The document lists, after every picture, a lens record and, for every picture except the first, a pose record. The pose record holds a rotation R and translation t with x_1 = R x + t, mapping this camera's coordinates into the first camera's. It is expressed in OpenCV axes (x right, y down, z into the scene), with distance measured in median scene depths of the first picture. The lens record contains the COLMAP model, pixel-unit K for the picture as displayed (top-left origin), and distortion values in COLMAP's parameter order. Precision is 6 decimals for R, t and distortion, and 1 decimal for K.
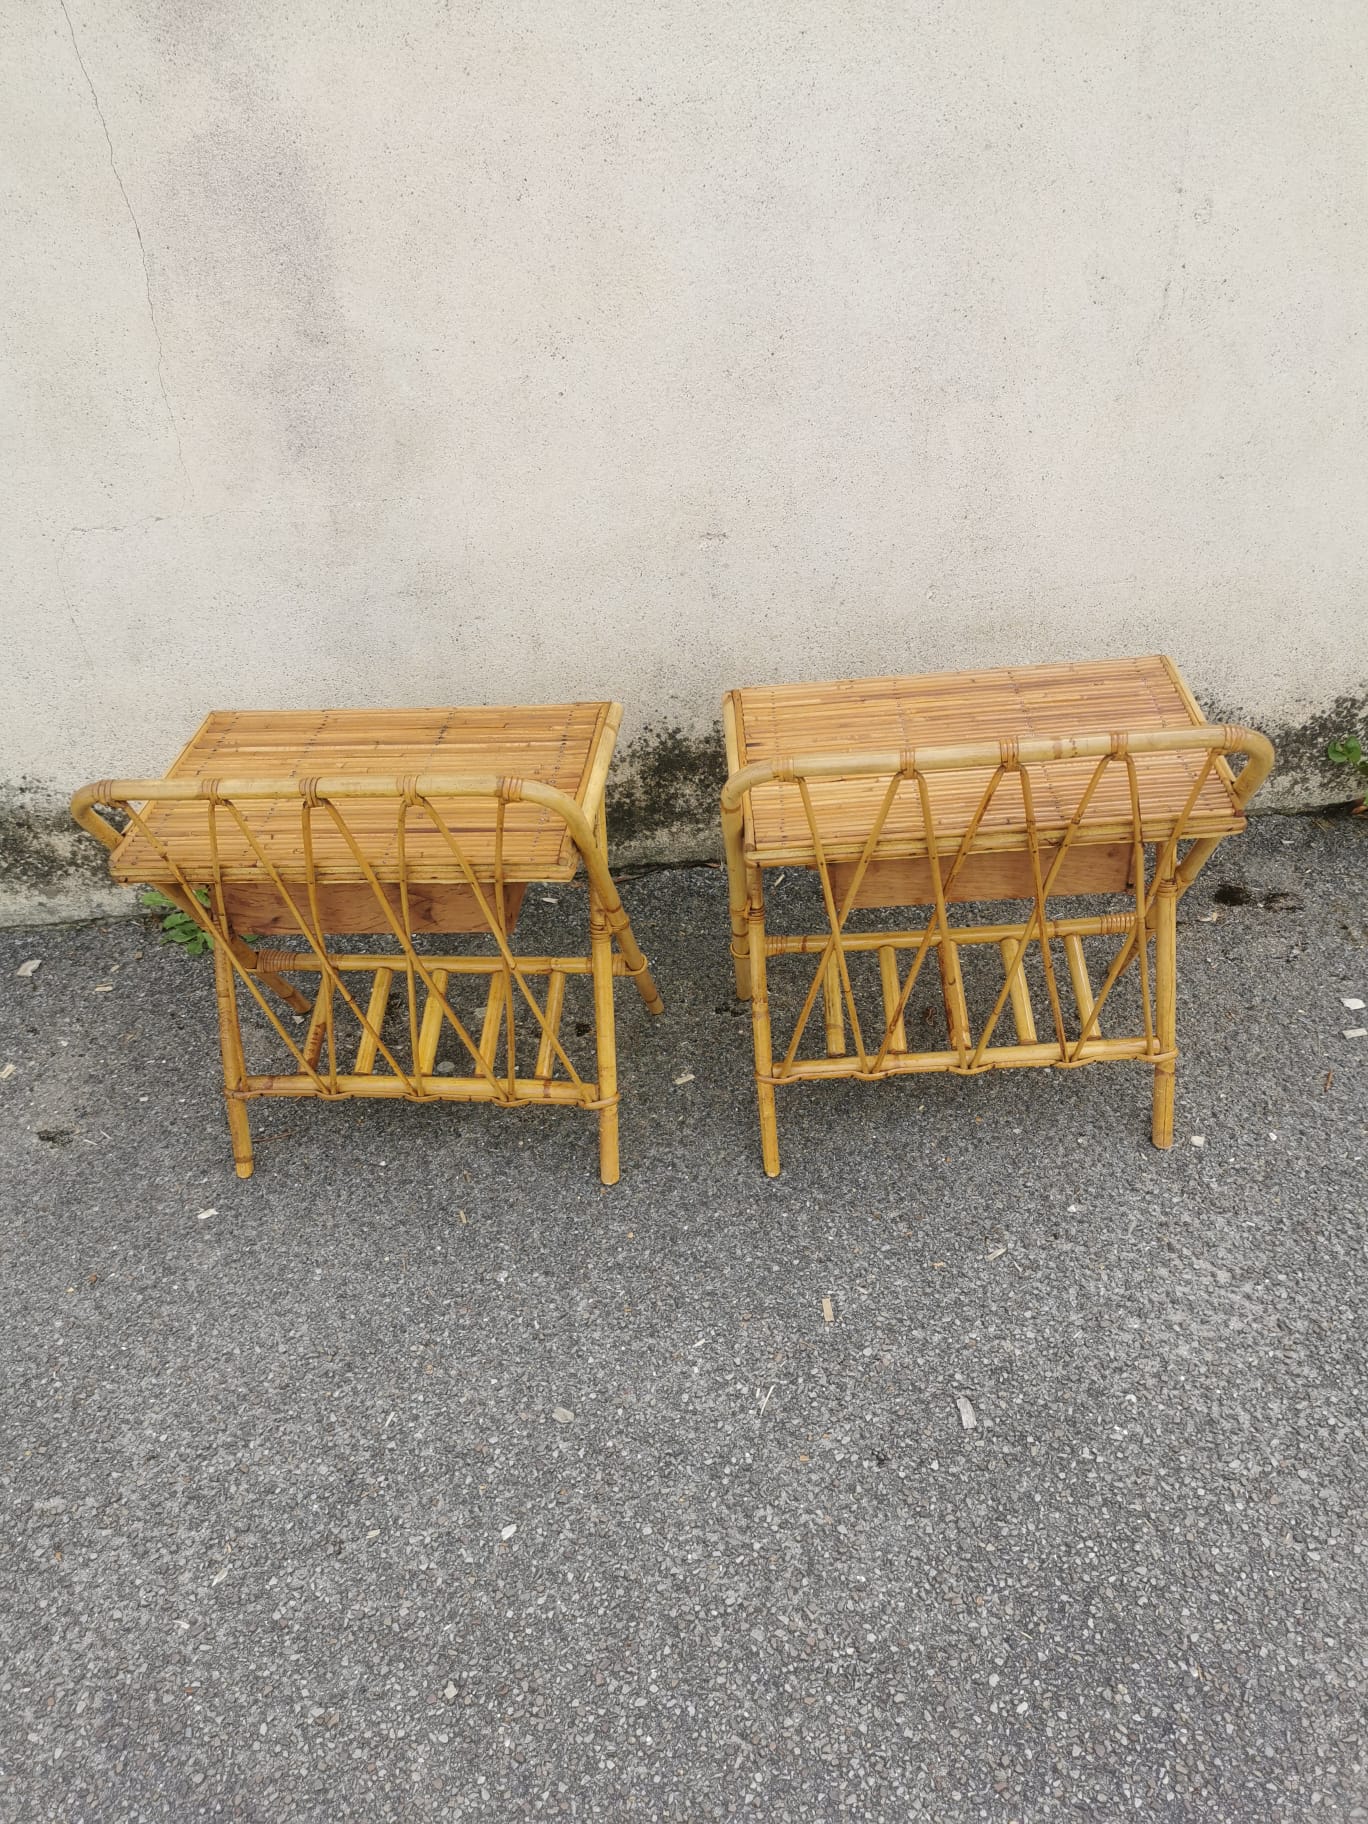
lens RADIAL K [[1406.2, 0, 683.8], [0, 1406.2, 912.0], [0, 0, 1]] dist [0.066795, -0.074002]
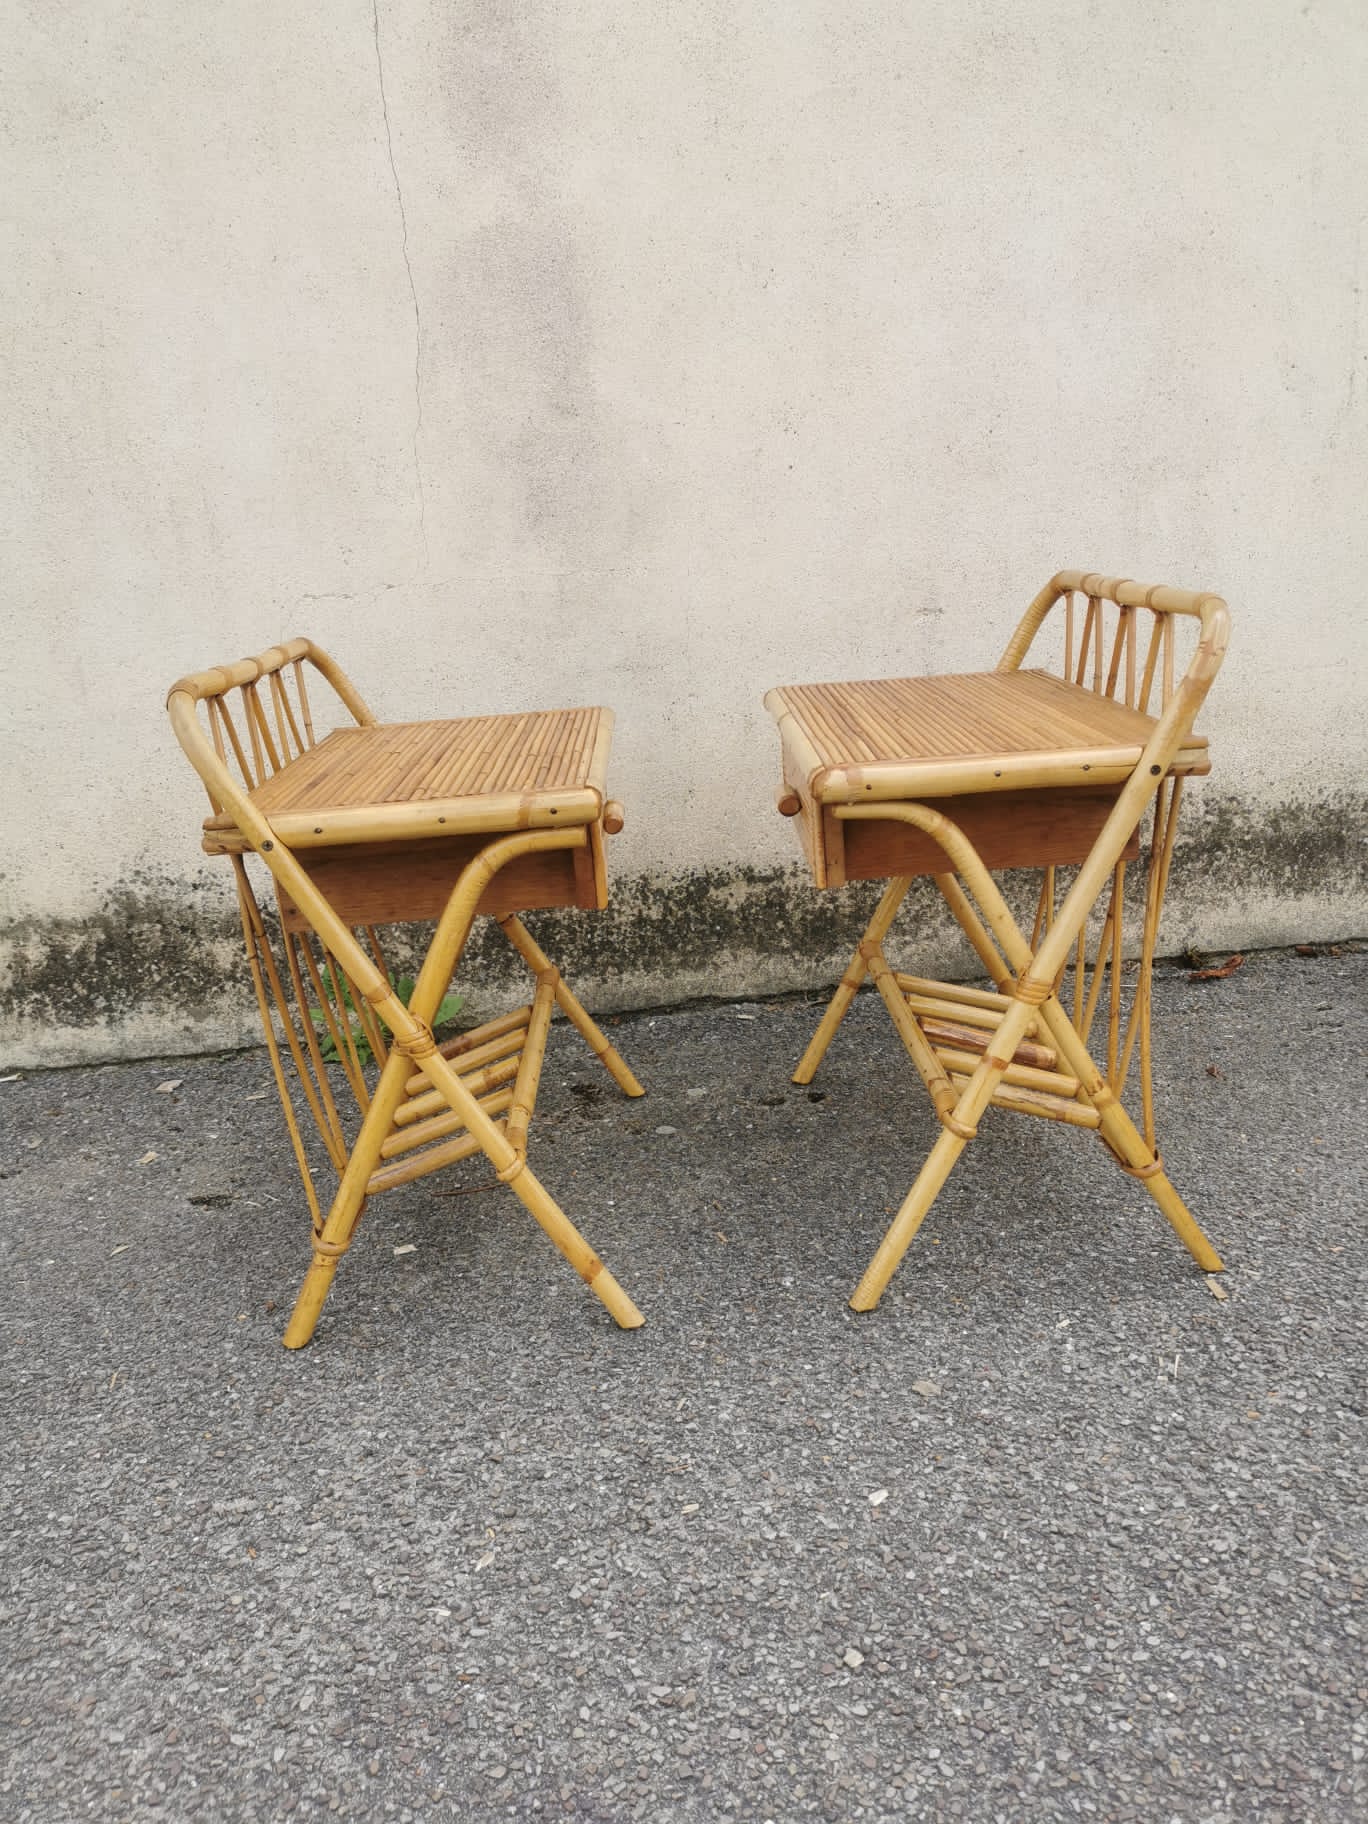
lens RADIAL K [[1402.4, 0, 682.7], [0, 1402.4, 914.4], [0, 0, 1]] dist [0.064174, -0.072822]
pose [[0.999880, -0.001457, 0.015427, -0.218459], [0.007310, 0.922199, -0.386647, 0.409643], [-0.013664, 0.386714, 0.922099, 0.196762]]
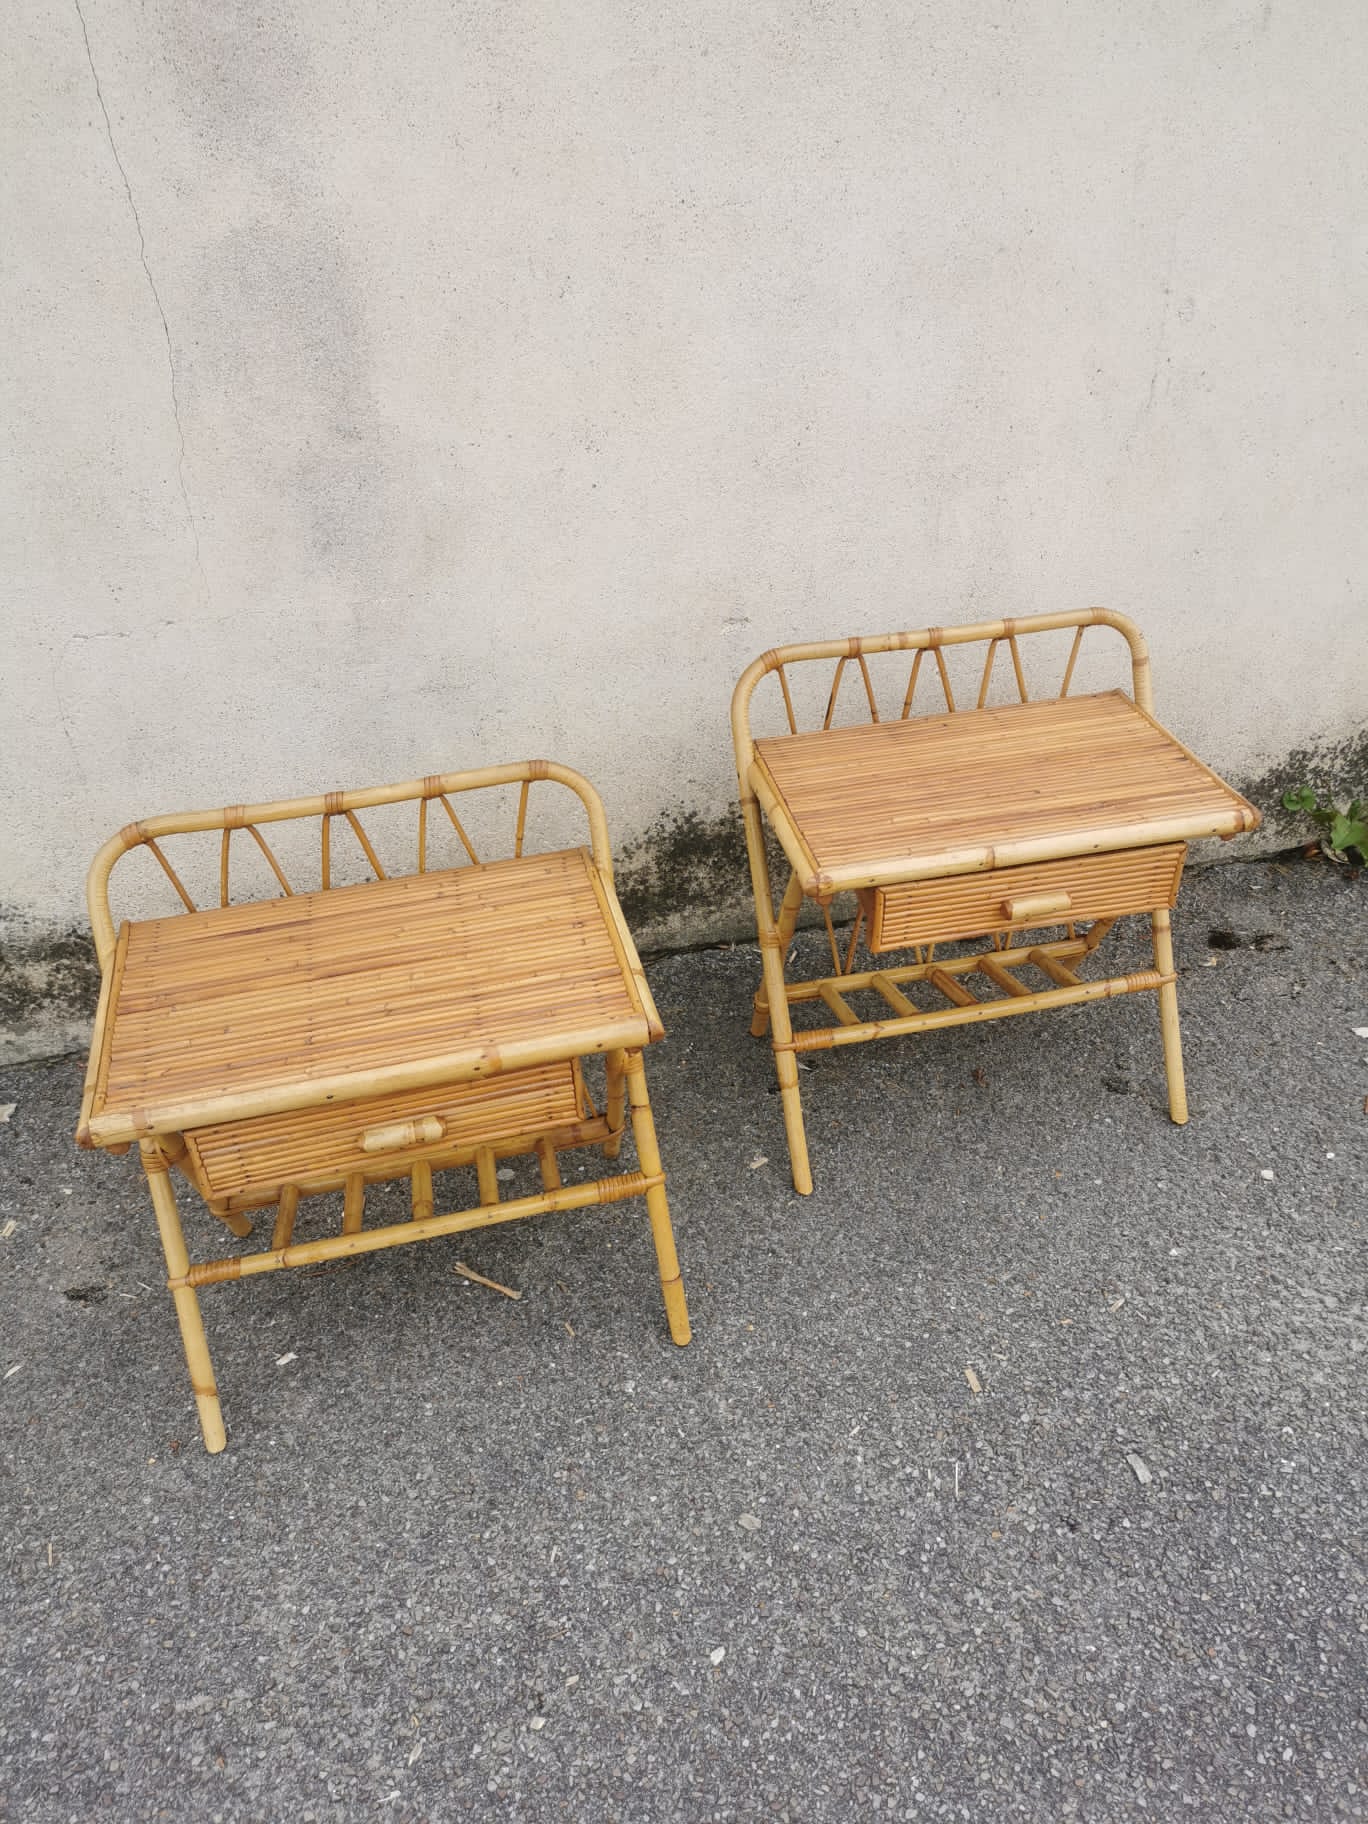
lens RADIAL K [[1402.4, 0, 682.7], [0, 1402.4, 914.4], [0, 0, 1]] dist [0.064174, -0.072822]
pose [[0.983848, -0.067331, 0.165863, -0.251053], [0.077374, 0.995493, -0.054844, -0.005715], [-0.161423, 0.066791, 0.984623, 0.035756]]
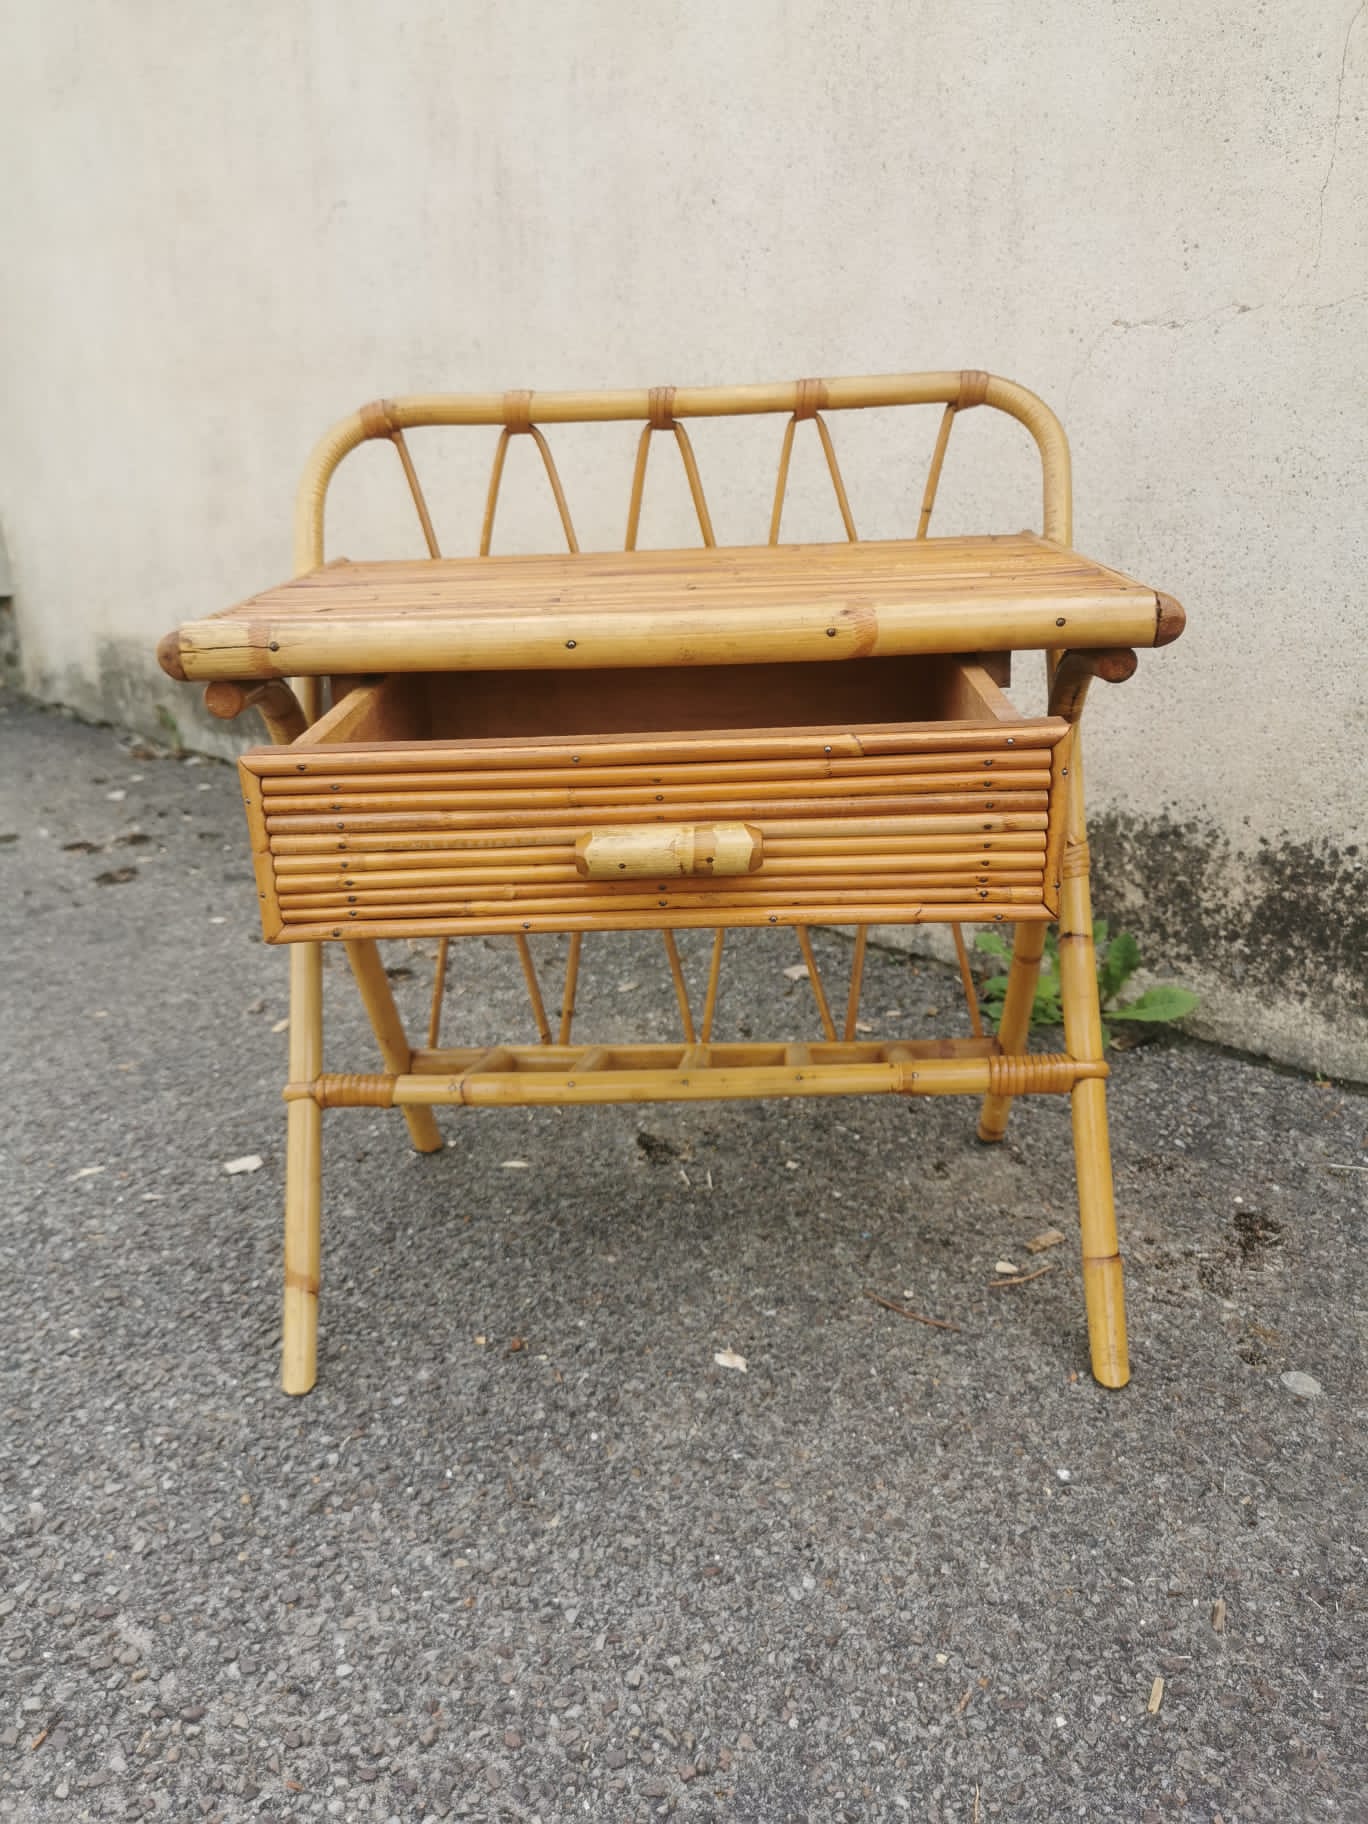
lens RADIAL K [[1418.8, 0, 684.0], [0, 1418.8, 912.5], [0, 0, 1]] dist [0.052637, -0.070648]
pose [[0.670589, 0.304135, -0.676618, -0.046894], [-0.470987, 0.879231, -0.071582, 0.131426], [0.573133, 0.366680, 0.732847, 0.632054]]
